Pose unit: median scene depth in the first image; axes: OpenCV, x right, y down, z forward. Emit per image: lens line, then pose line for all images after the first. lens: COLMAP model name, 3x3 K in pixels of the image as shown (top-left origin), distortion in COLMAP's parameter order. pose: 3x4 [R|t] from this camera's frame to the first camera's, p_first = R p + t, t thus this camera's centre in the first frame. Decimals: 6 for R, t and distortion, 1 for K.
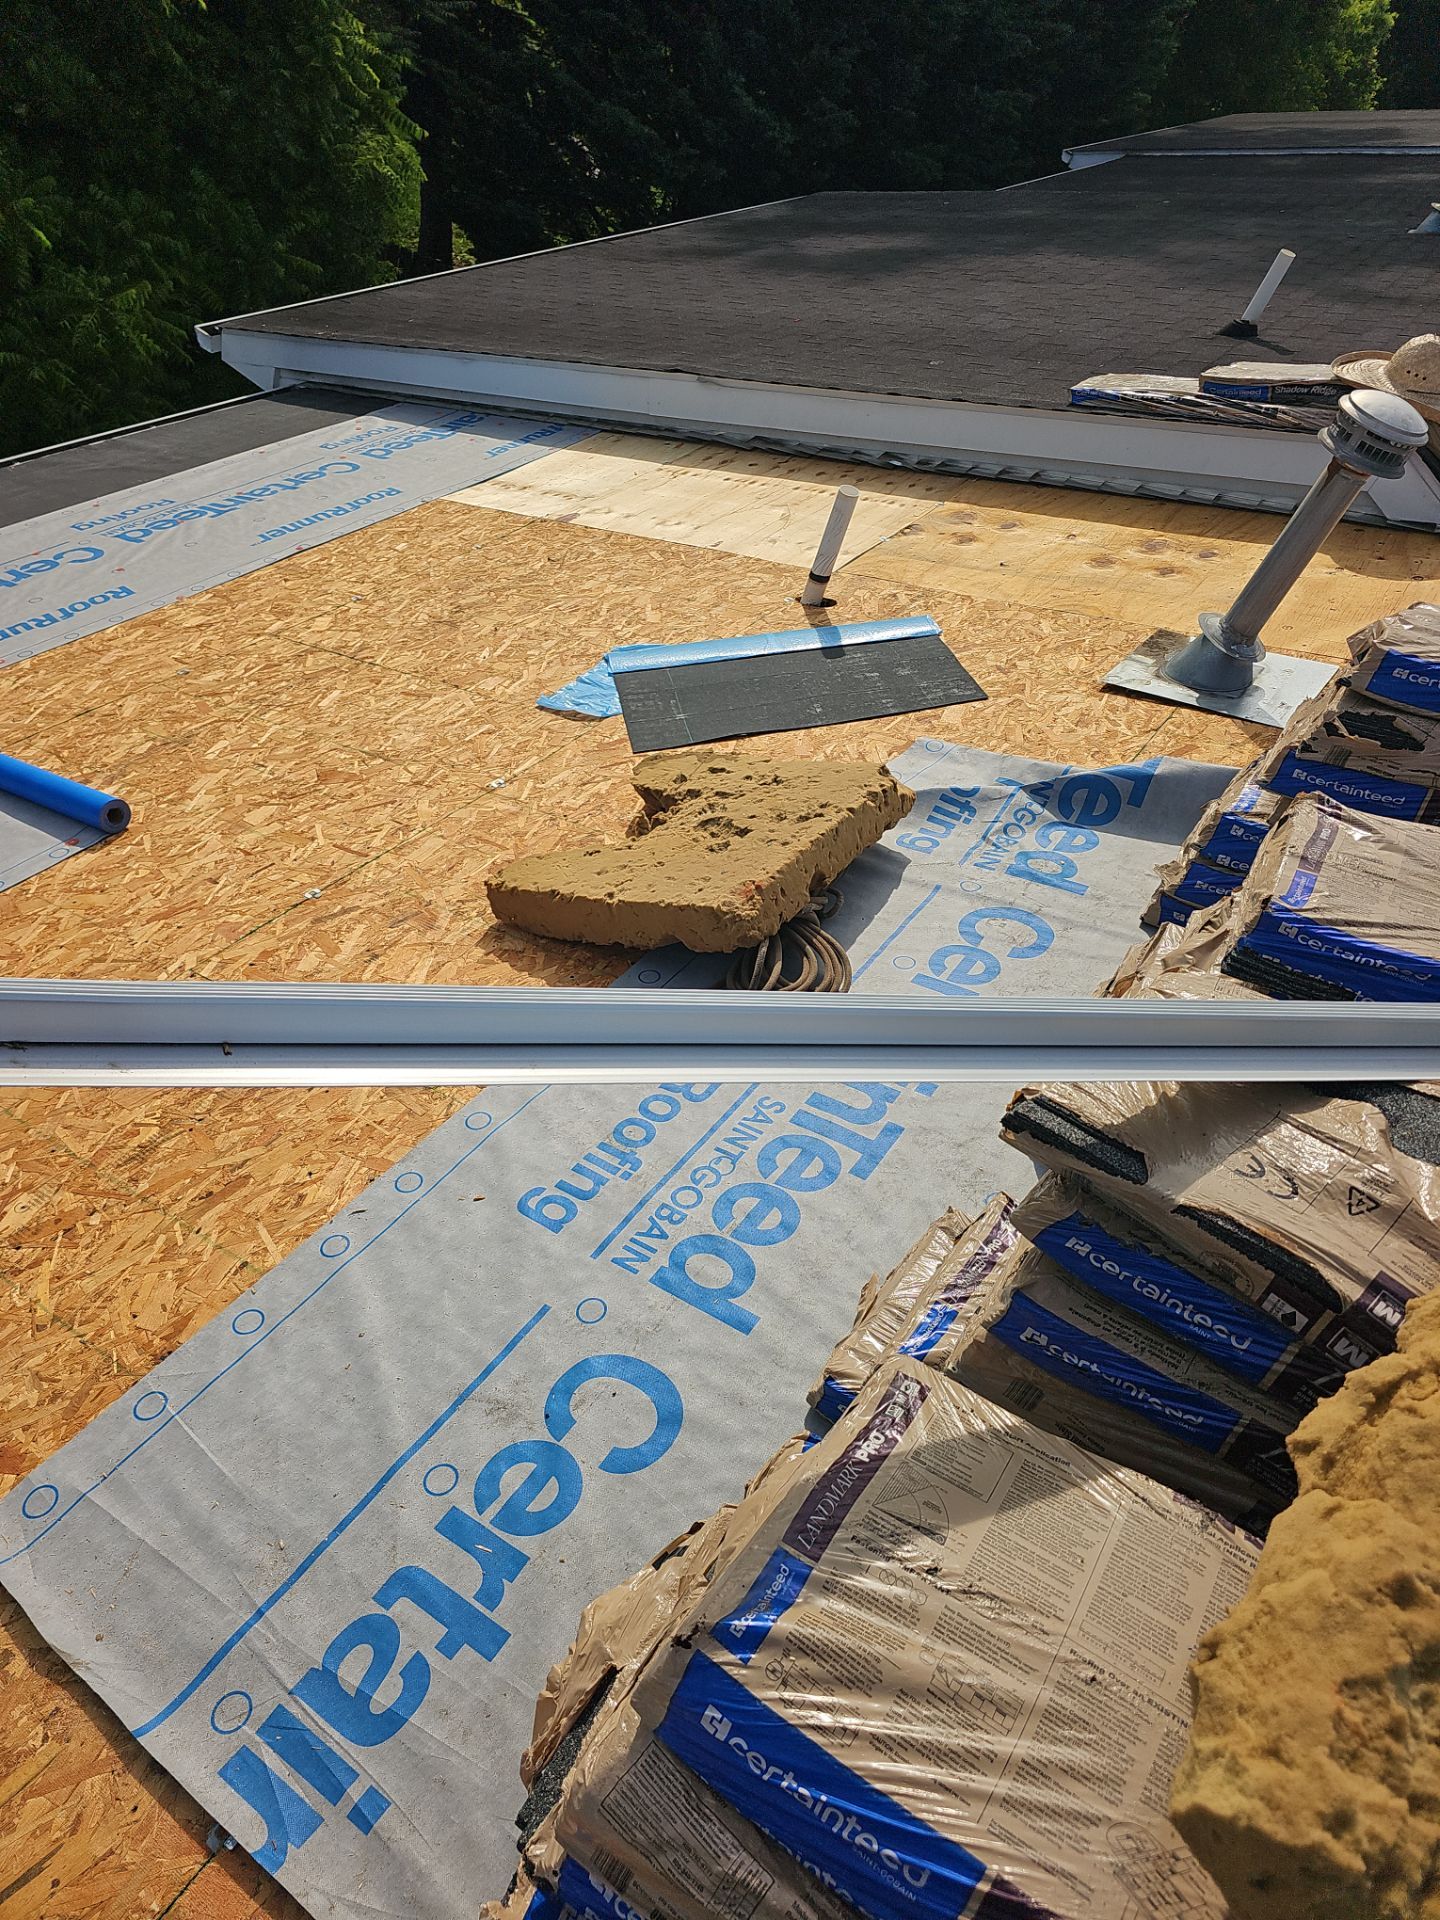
lens RADIAL K [[1357.0, 0, 720.0], [0, 1357.0, 960.0], [0, 0, 1]] dist [0.098971, -0.105184]
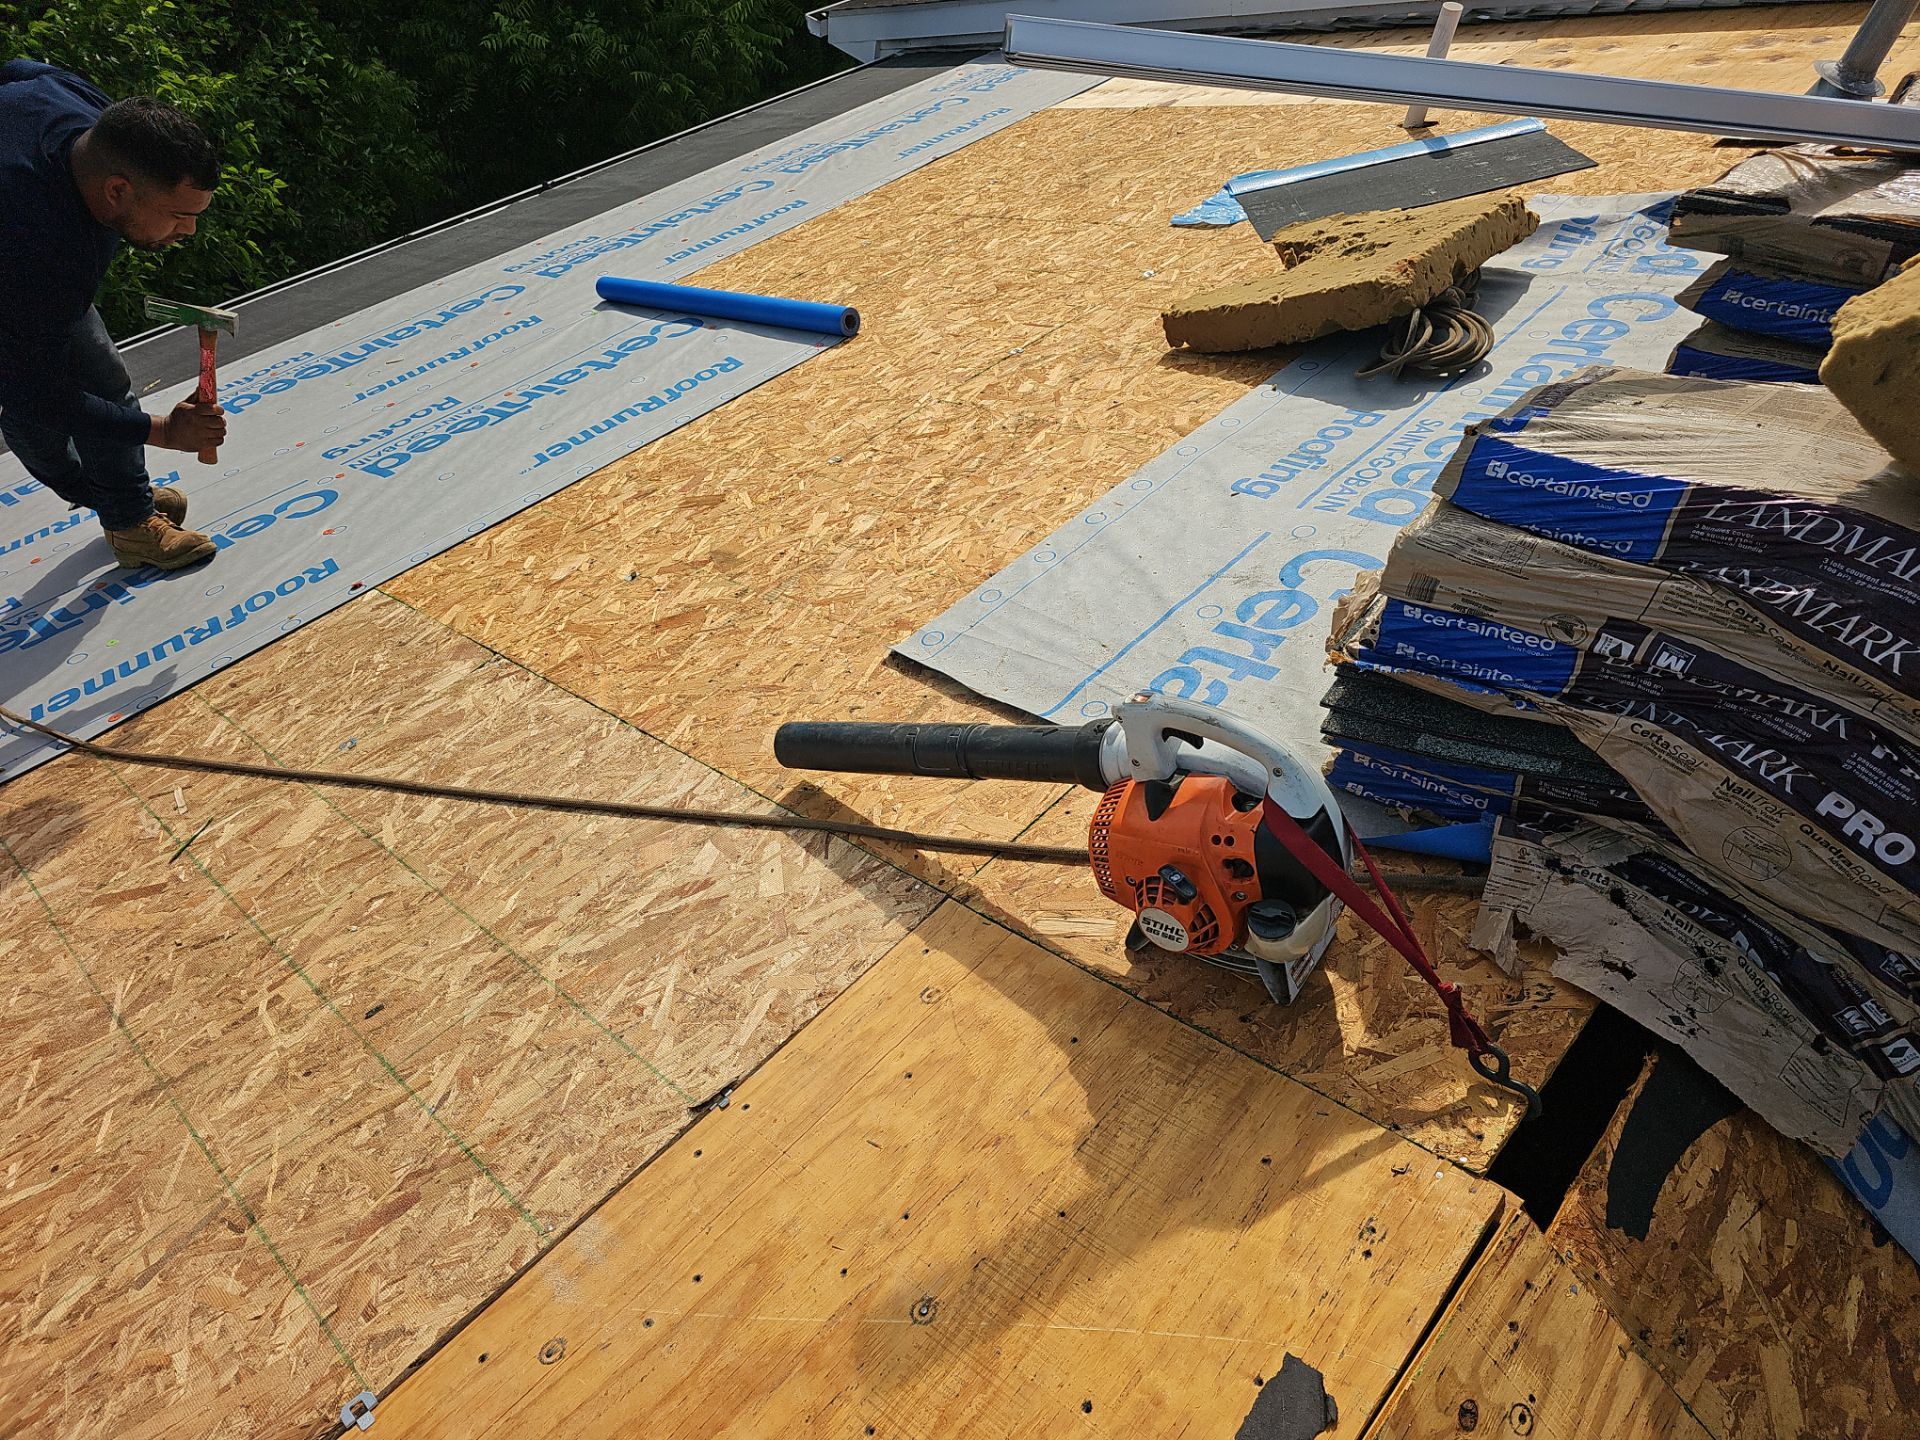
lens RADIAL K [[1357.0, 0, 960.0], [0, 1357.0, 720.0], [0, 0, 1]] dist [0.098971, -0.105184]
pose [[0.977242, -0.021023, -0.211084, -0.072247], [0.026370, 0.999398, 0.022544, 0.201286], [0.210483, -0.027597, 0.977208, -0.182517]]
